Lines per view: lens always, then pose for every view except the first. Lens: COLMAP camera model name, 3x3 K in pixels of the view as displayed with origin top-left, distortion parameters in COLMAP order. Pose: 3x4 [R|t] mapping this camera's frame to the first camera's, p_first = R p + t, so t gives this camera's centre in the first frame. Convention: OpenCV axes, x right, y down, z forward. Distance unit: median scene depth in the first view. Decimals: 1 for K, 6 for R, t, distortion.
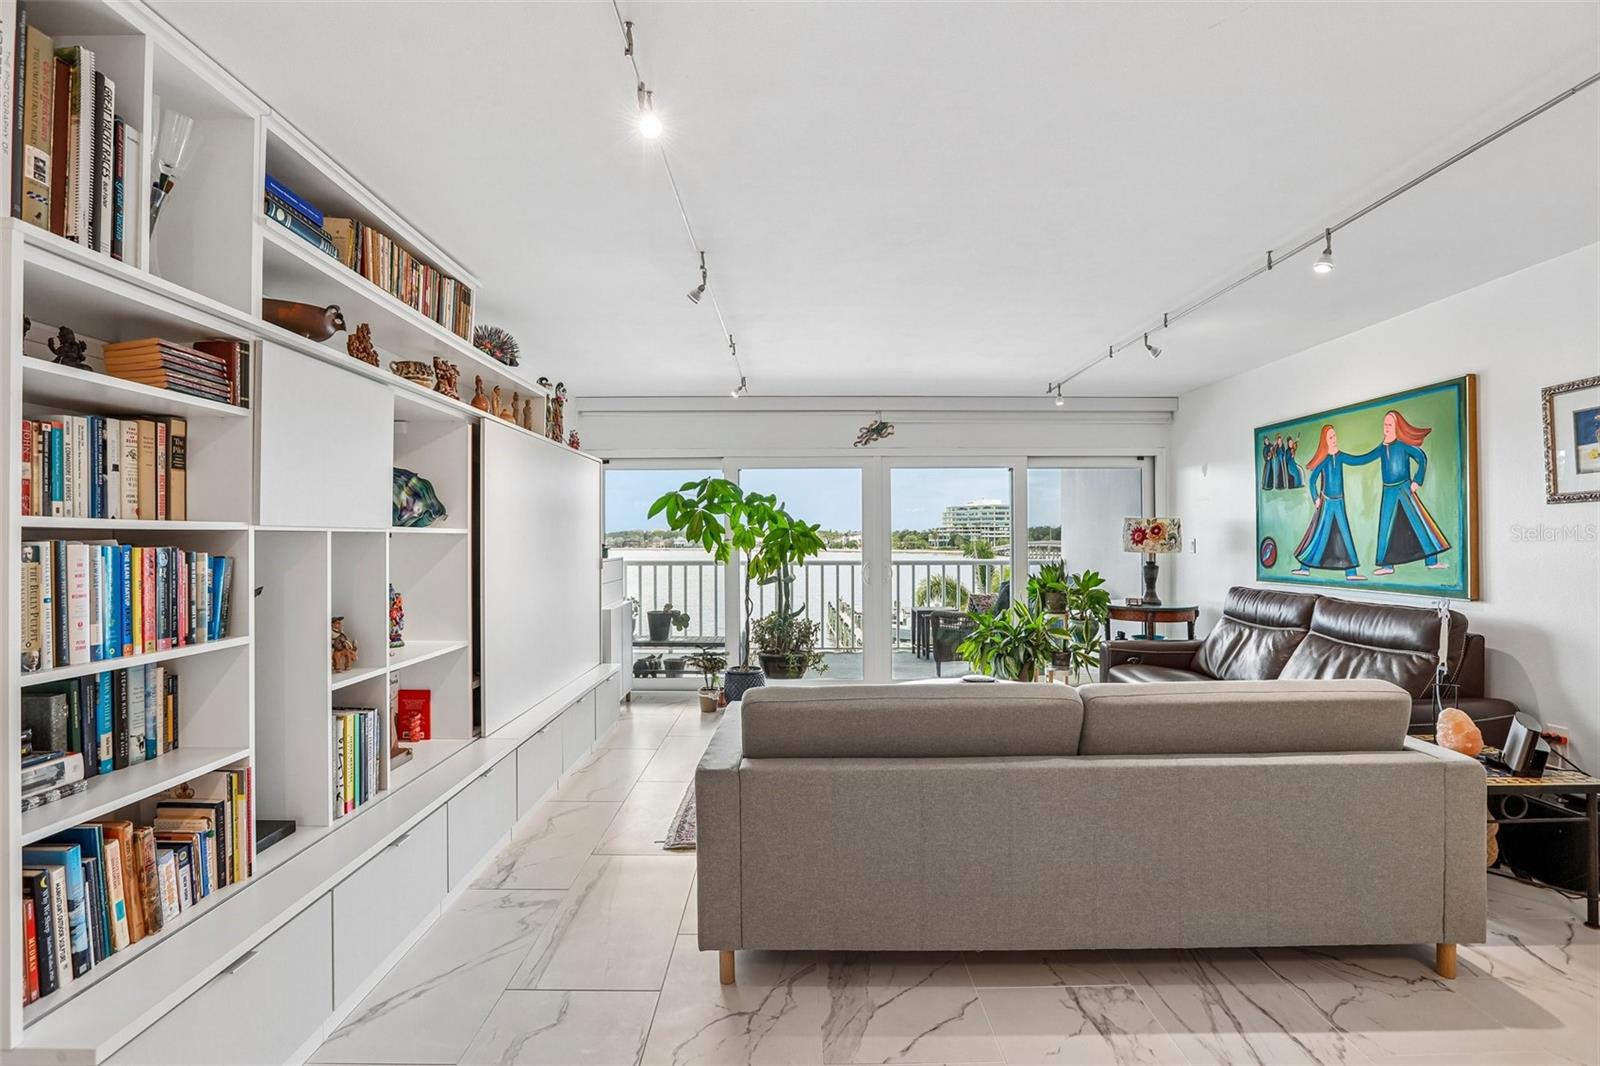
lens RADIAL K [[729.1, 0, 800.5], [0, 729.1, 531.7], [0, 0, 1]] dist [-0.032970, 0.009322]
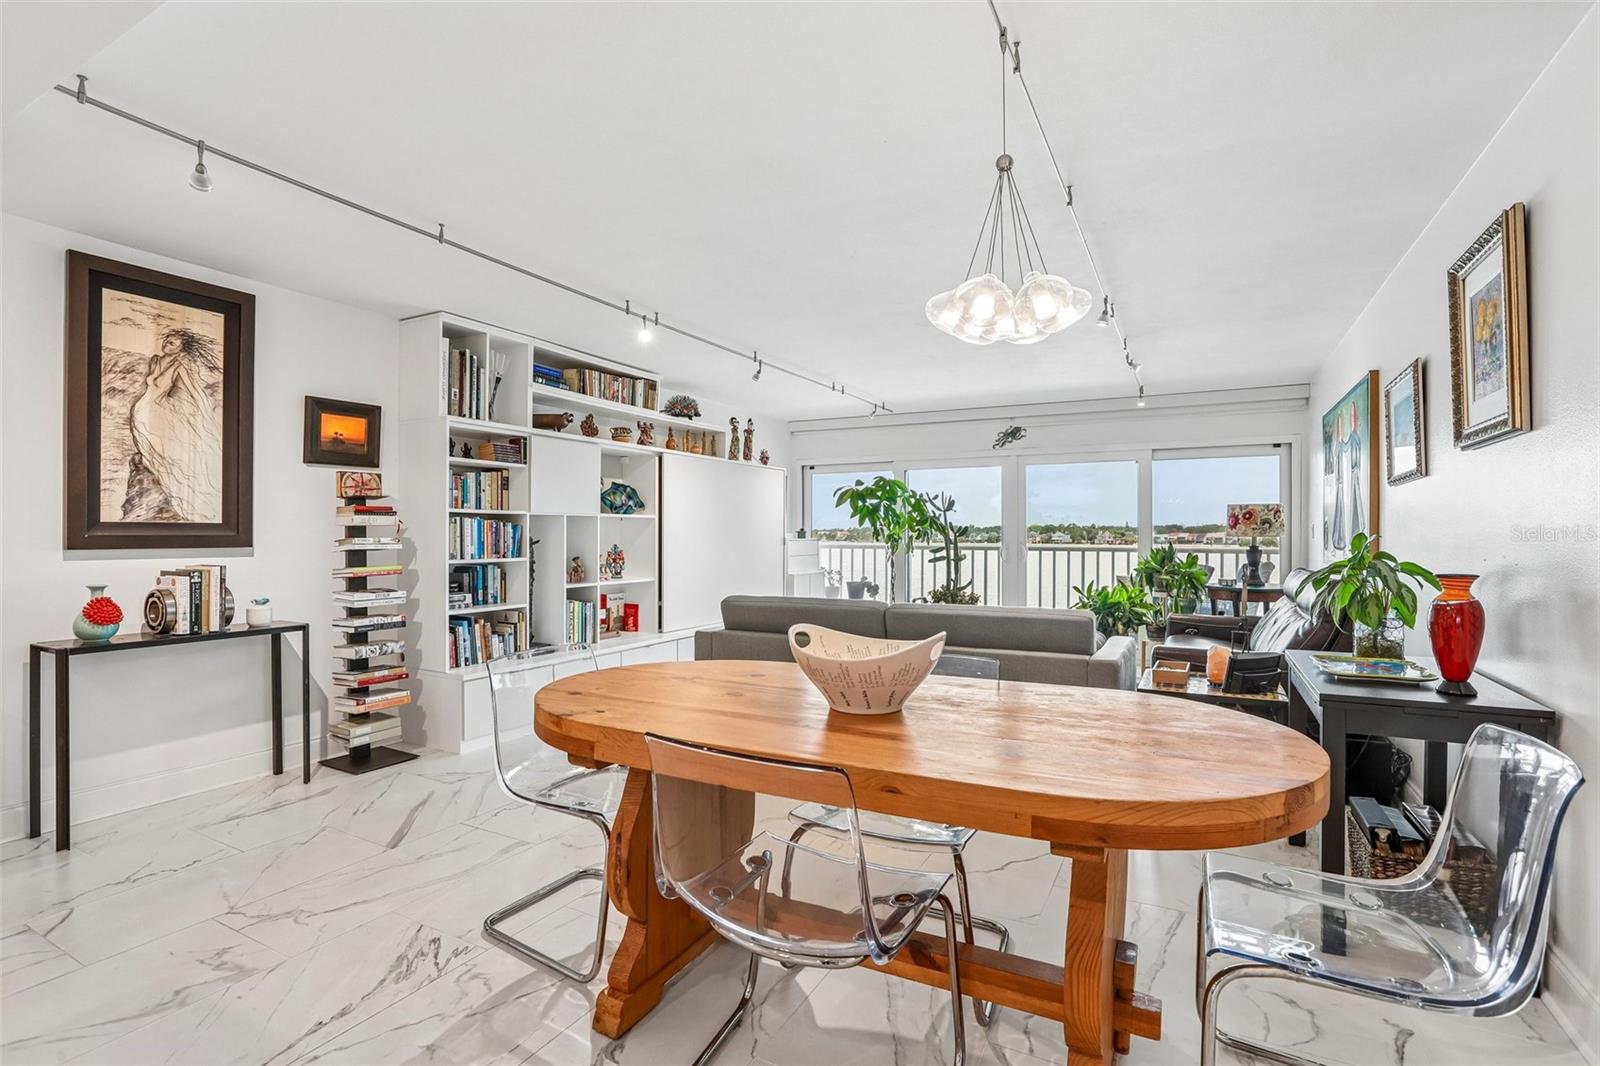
lens RADIAL K [[766.2, 0, 804.1], [0, 766.2, 527.8], [0, 0, 1]] dist [-0.047505, 0.000088]
pose [[0.881393, -0.000161, -0.472384, 0.629973], [0.000759, 0.999999, 0.001075, 0.020657], [0.472384, -0.001306, 0.881392, -0.410317]]
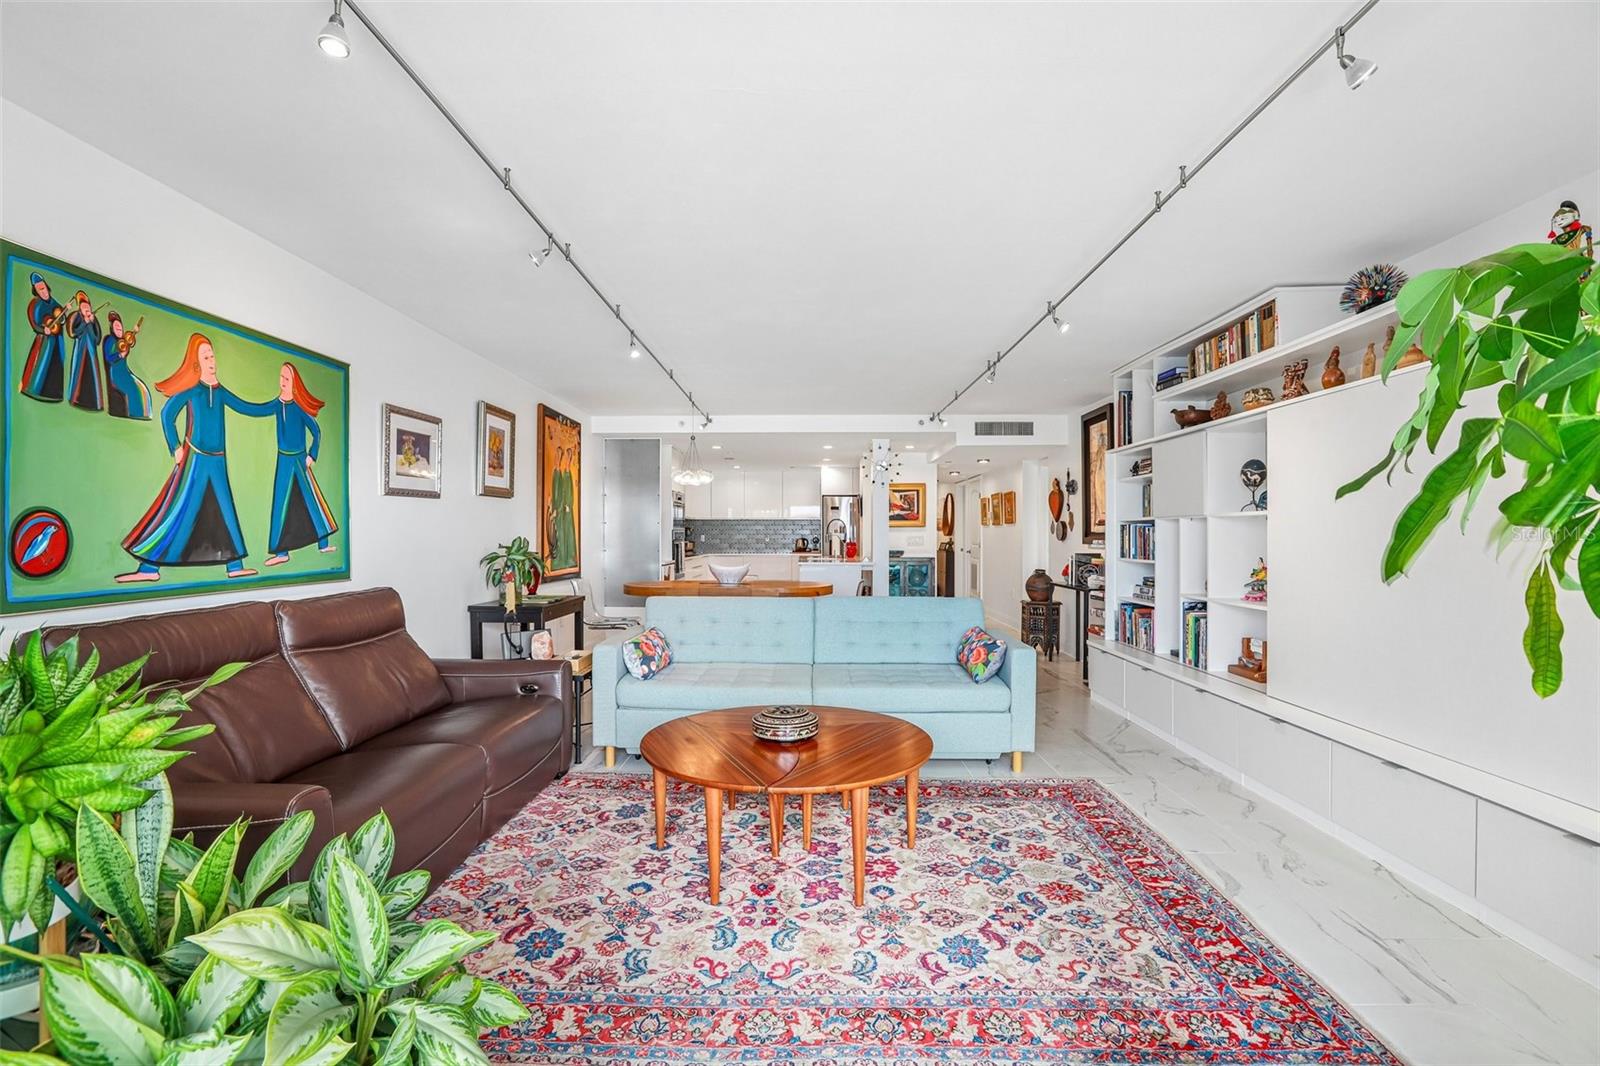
lens RADIAL K [[729.1, 0, 795.2], [0, 729.1, 537.0], [0, 0, 1]] dist [-0.032970, 0.009322]
pose [[-0.999537, 0.002845, 0.030307, 0.220051], [0.002587, 0.999960, -0.008548, 0.038838], [-0.030330, -0.008466, -0.999504, 1.793815]]
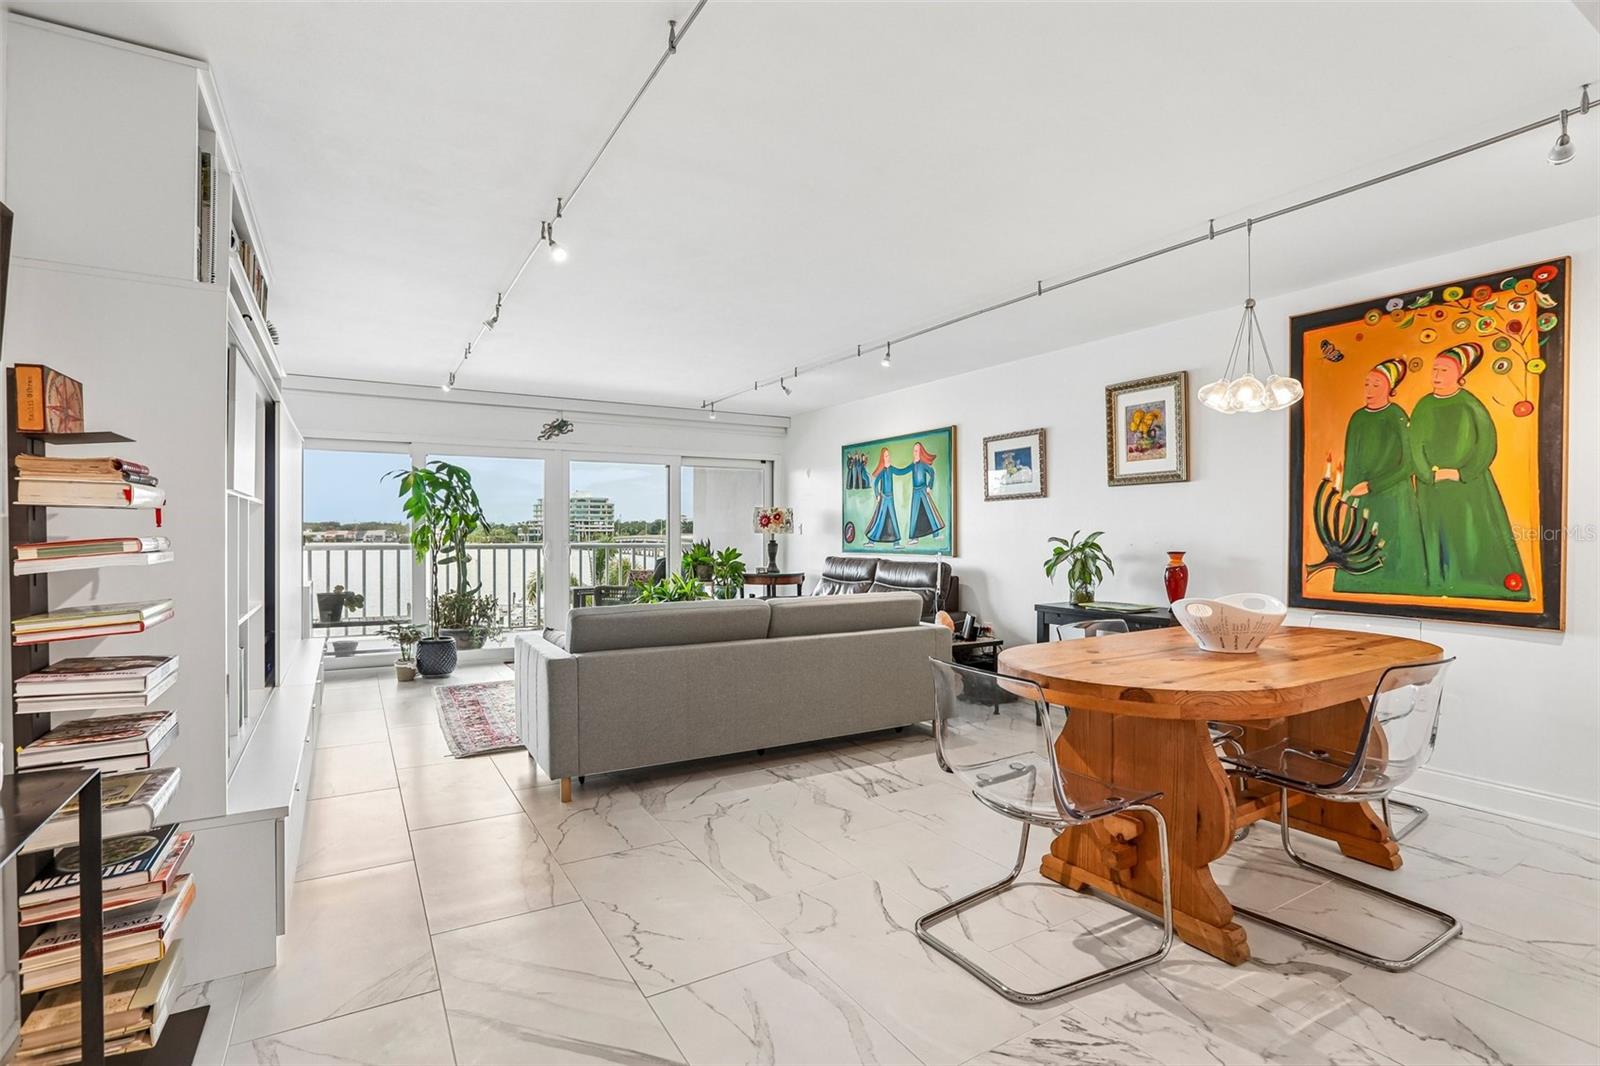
lens RADIAL K [[766.2, 0, 805.5], [0, 766.2, 523.4], [0, 0, 1]] dist [-0.047505, 0.000088]
pose [[0.857742, 0.009613, 0.513990, -0.278932], [-0.007815, 0.999953, -0.005661, 0.025808], [-0.514020, 0.000839, 0.857778, -0.353618]]
